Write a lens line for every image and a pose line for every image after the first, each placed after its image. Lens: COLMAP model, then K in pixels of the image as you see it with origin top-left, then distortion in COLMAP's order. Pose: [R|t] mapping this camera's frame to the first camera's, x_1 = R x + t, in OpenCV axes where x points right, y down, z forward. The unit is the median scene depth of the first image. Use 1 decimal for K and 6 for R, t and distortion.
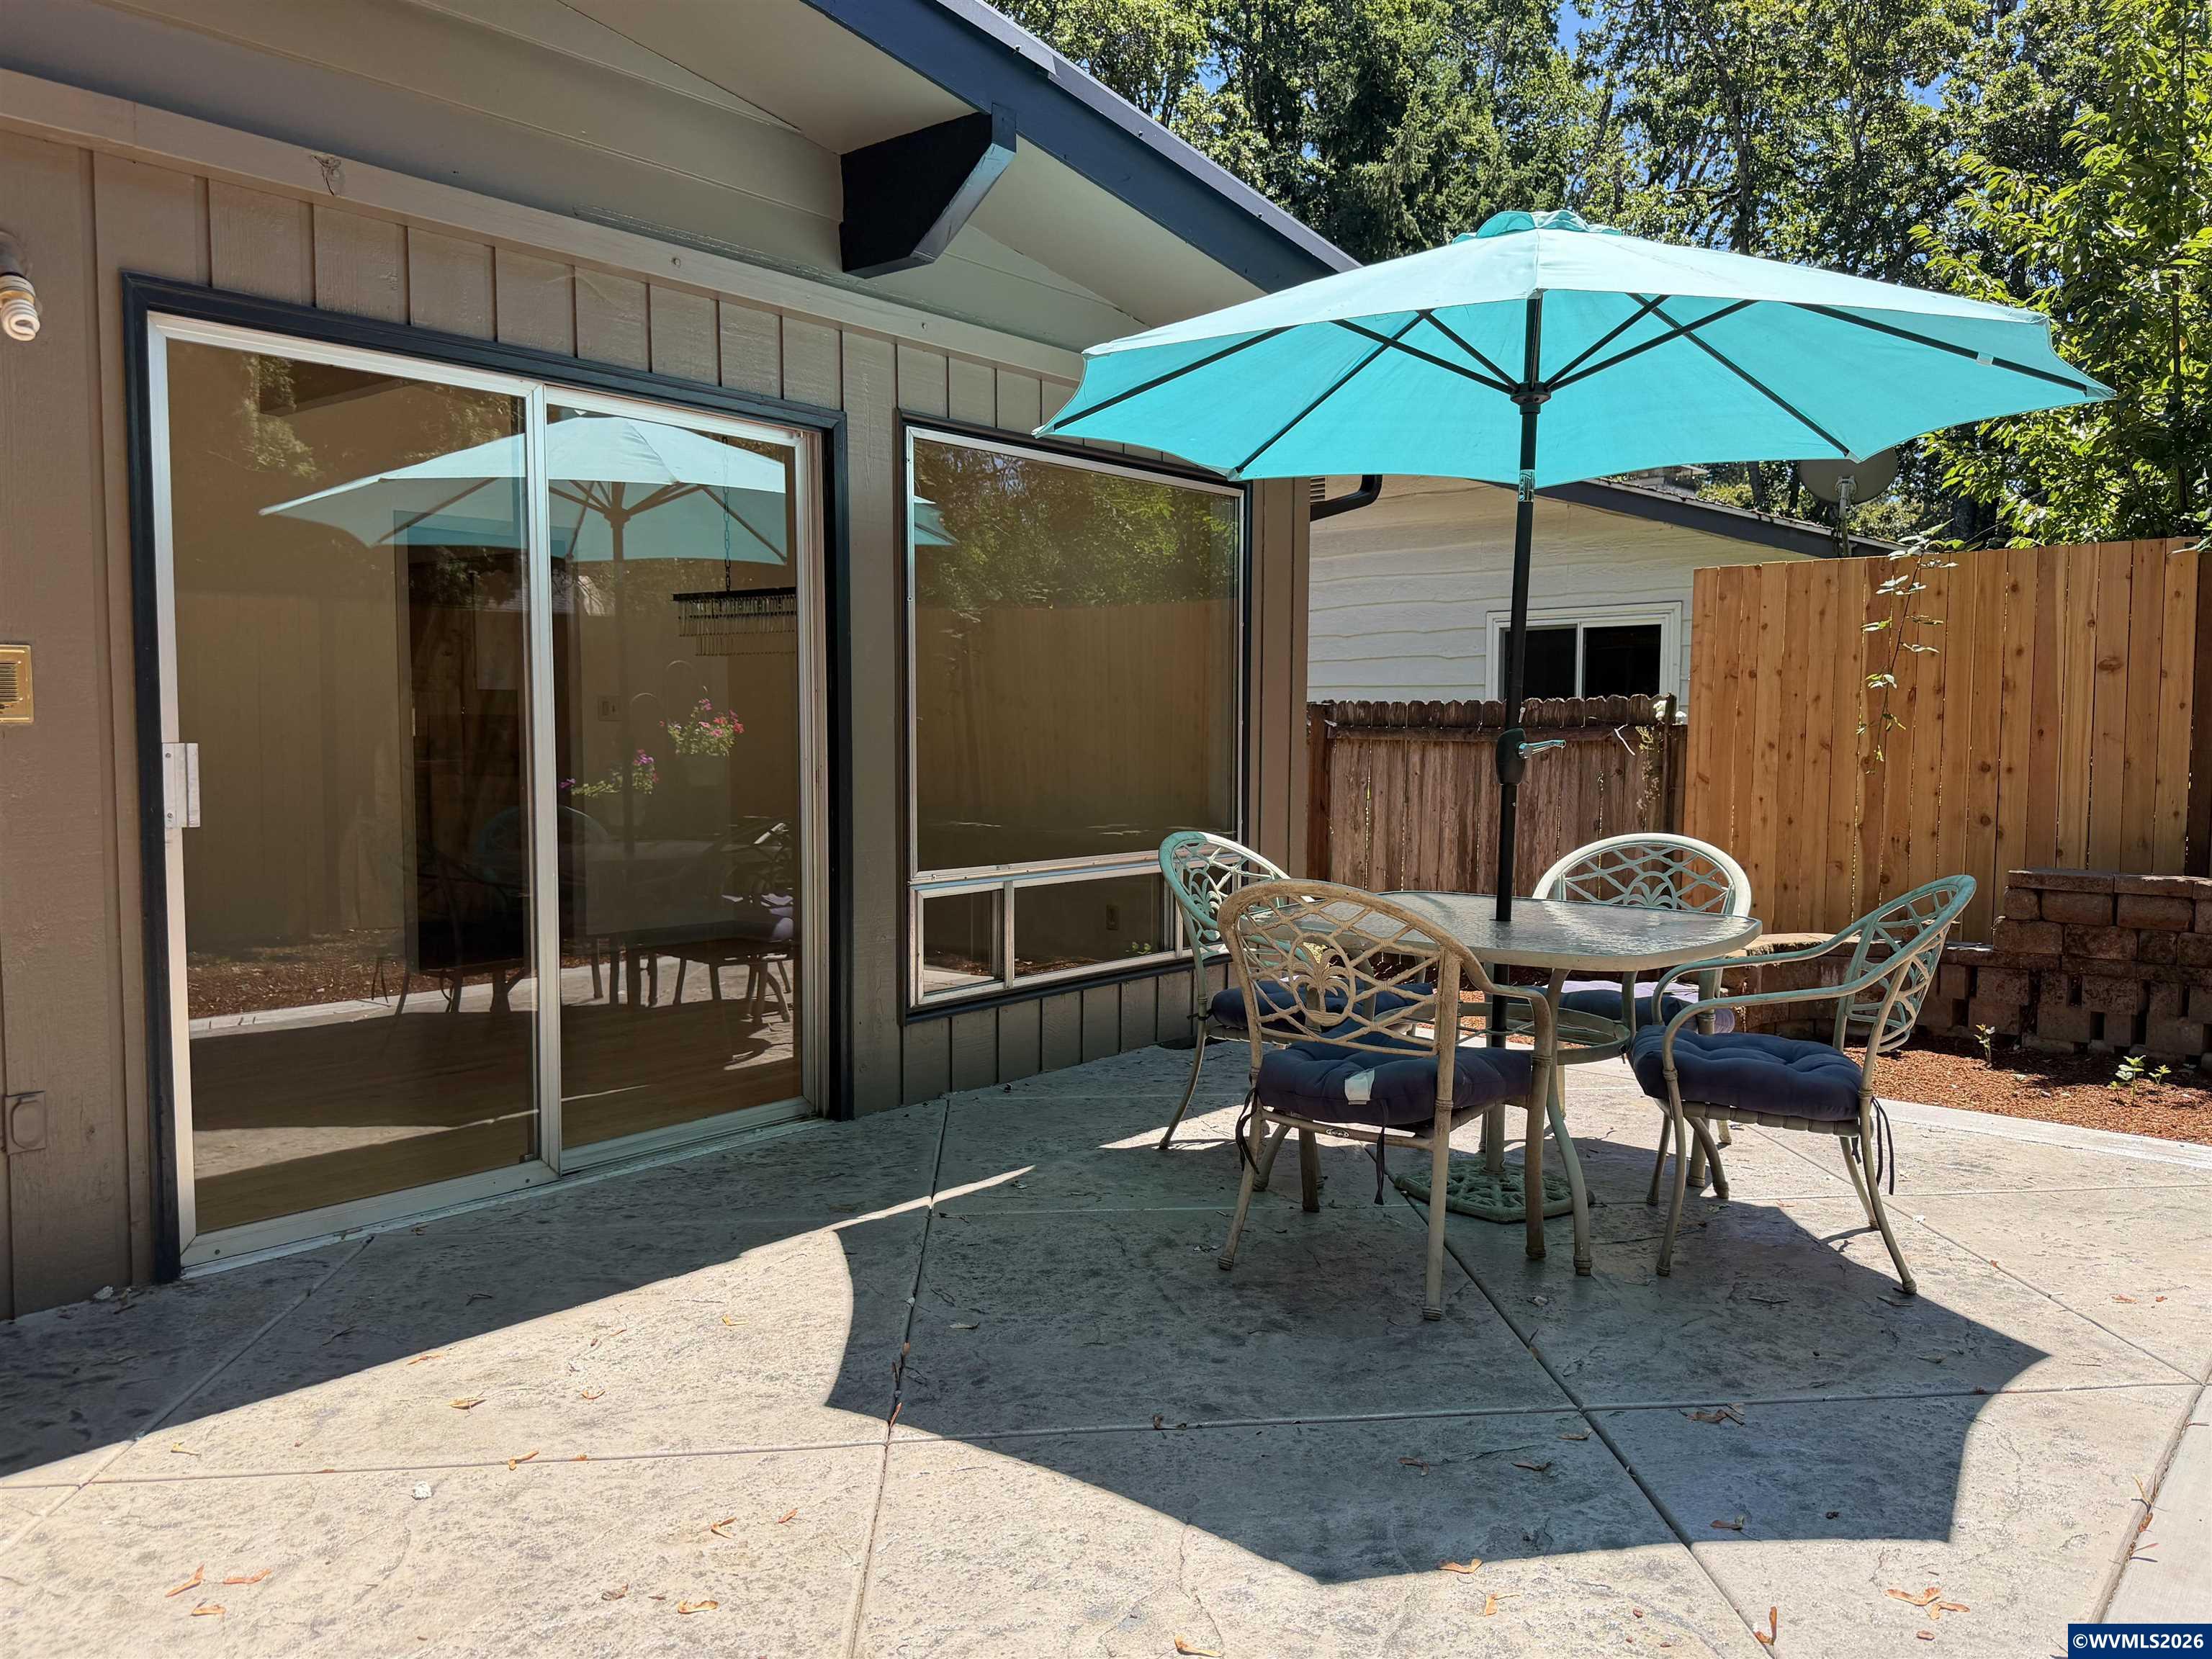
lens RADIAL K [[1675.0, 0, 1106.0], [0, 1675.0, 829.5], [0, 0, 1]] dist [0.107197, -0.157321]
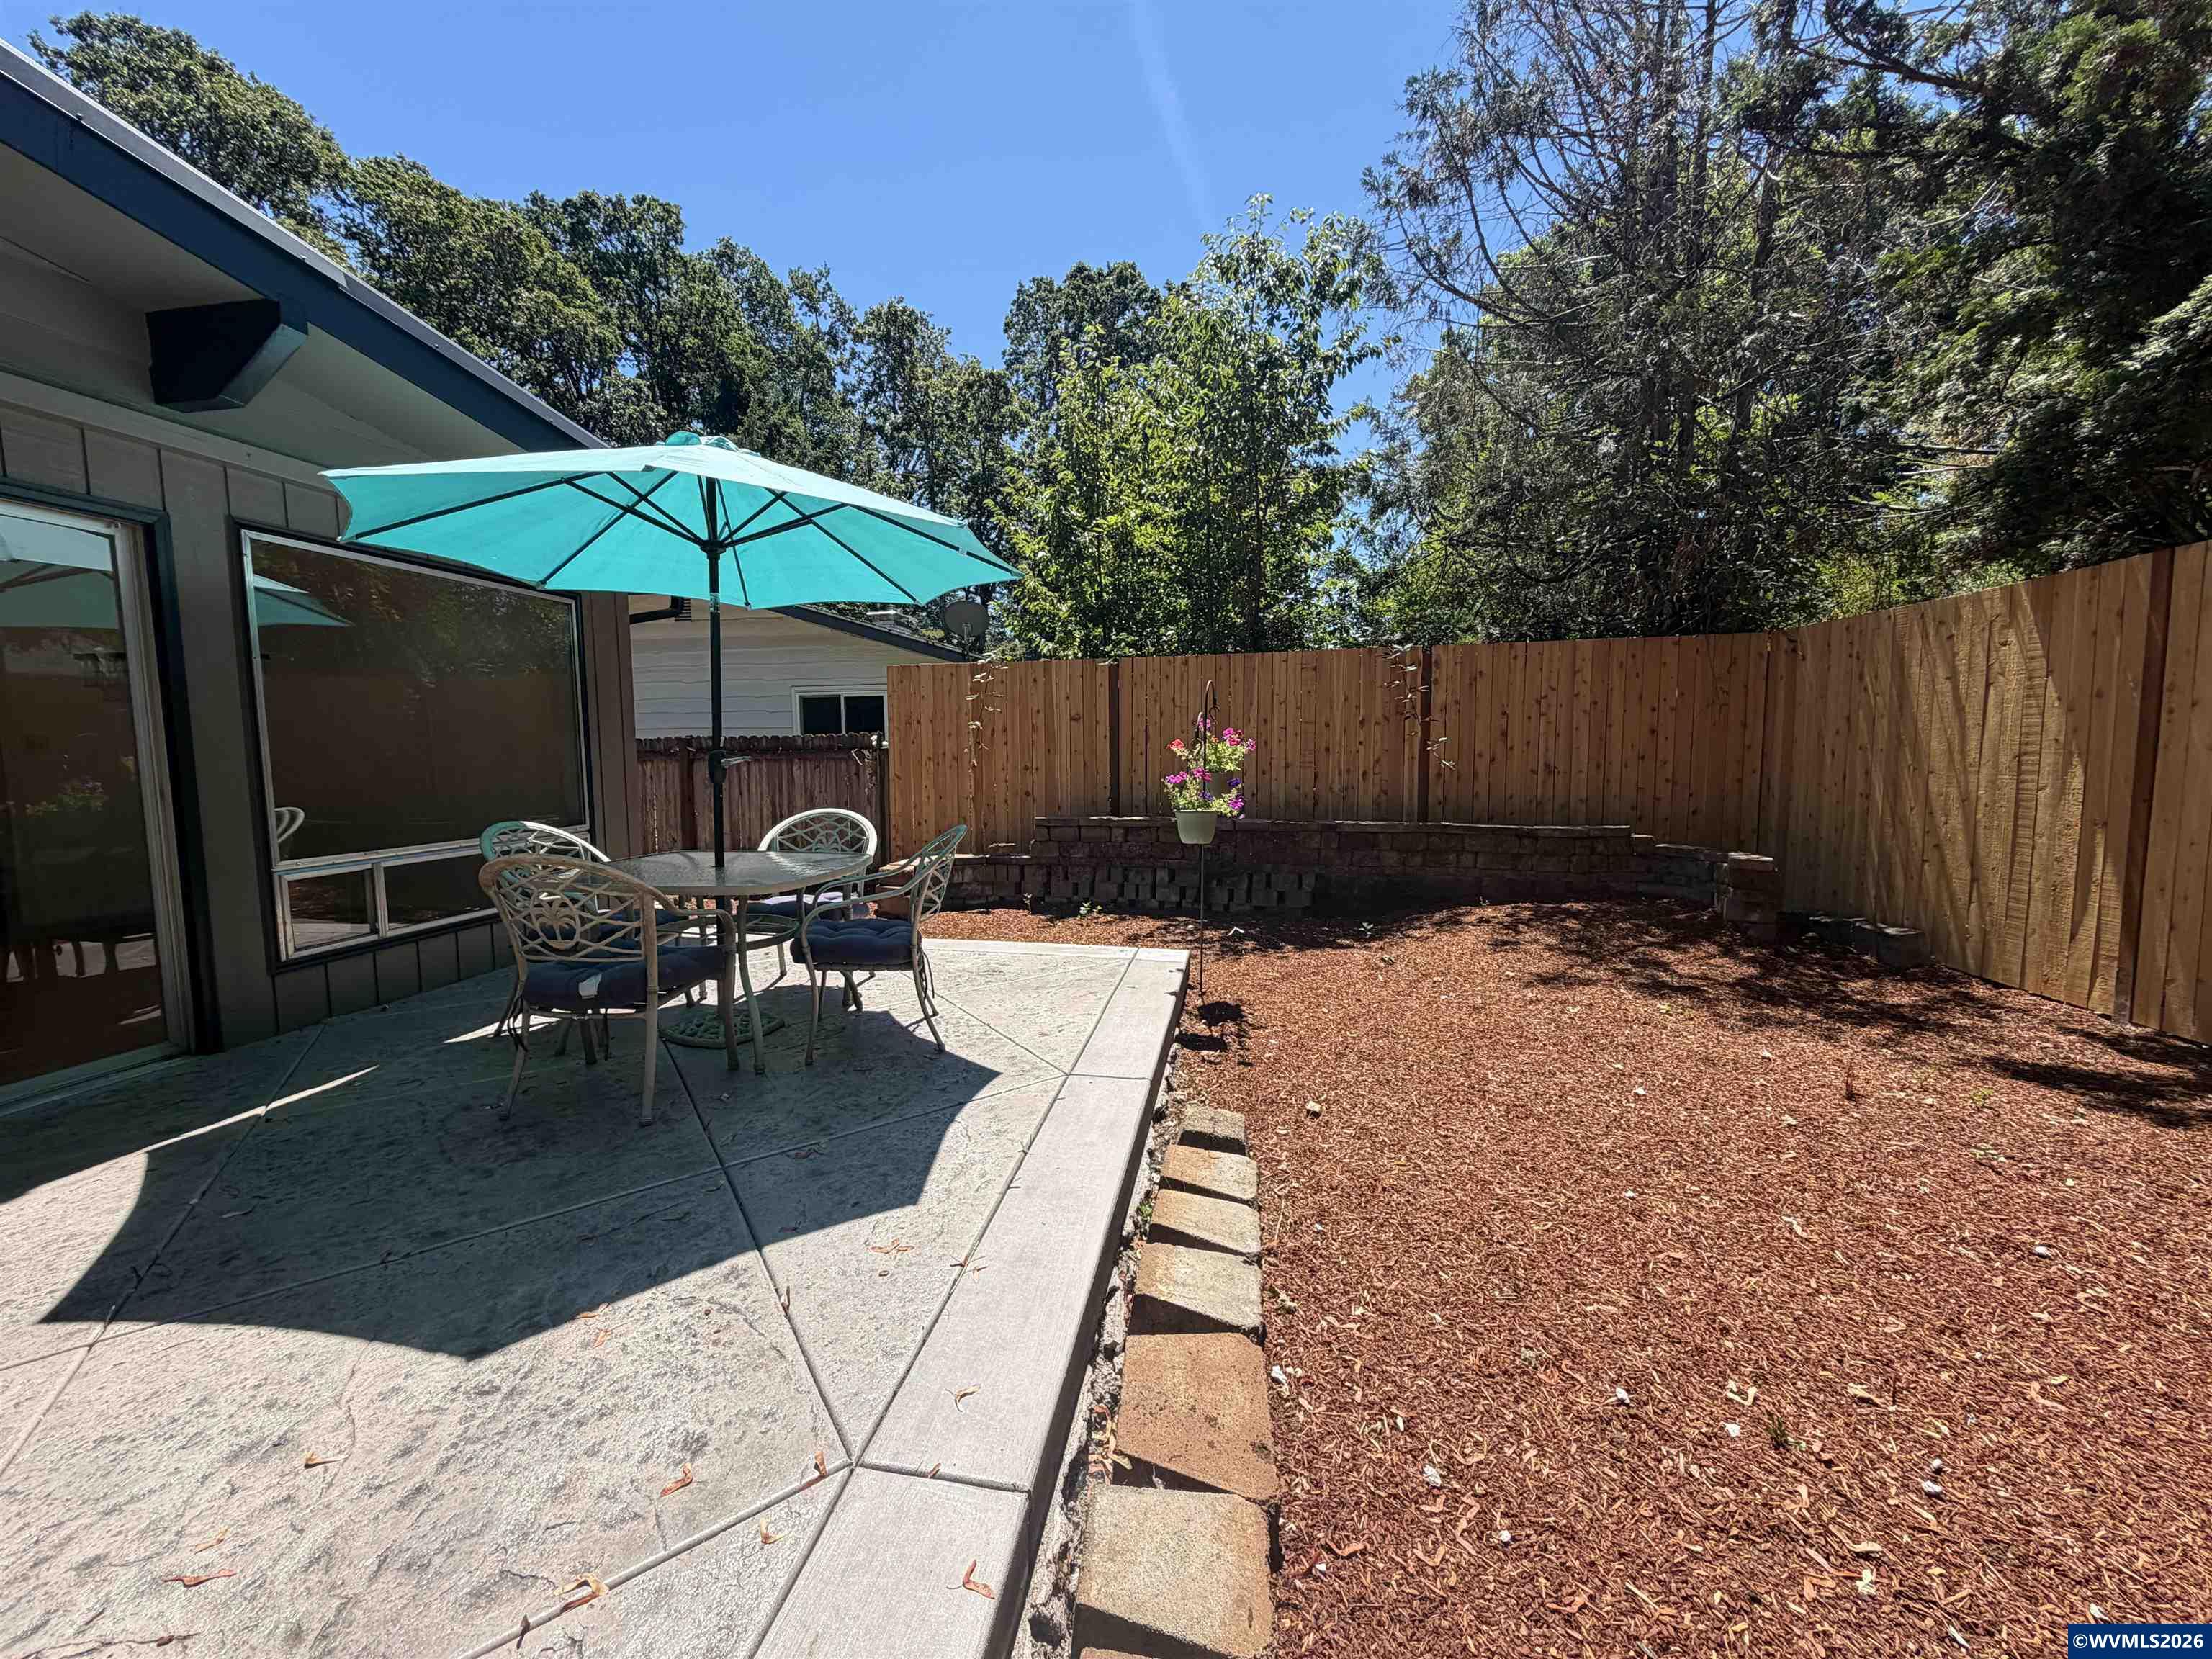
lens RADIAL K [[881.3, 0, 1098.3], [0, 881.3, 827.5], [0, 0, 1]] dist [-0.000905, -0.000234]
pose [[0.869957, -0.055769, 0.489964, 0.130379], [0.043086, 0.998381, 0.037138, -0.000383], [-0.491242, -0.011198, 0.870951, 0.062048]]
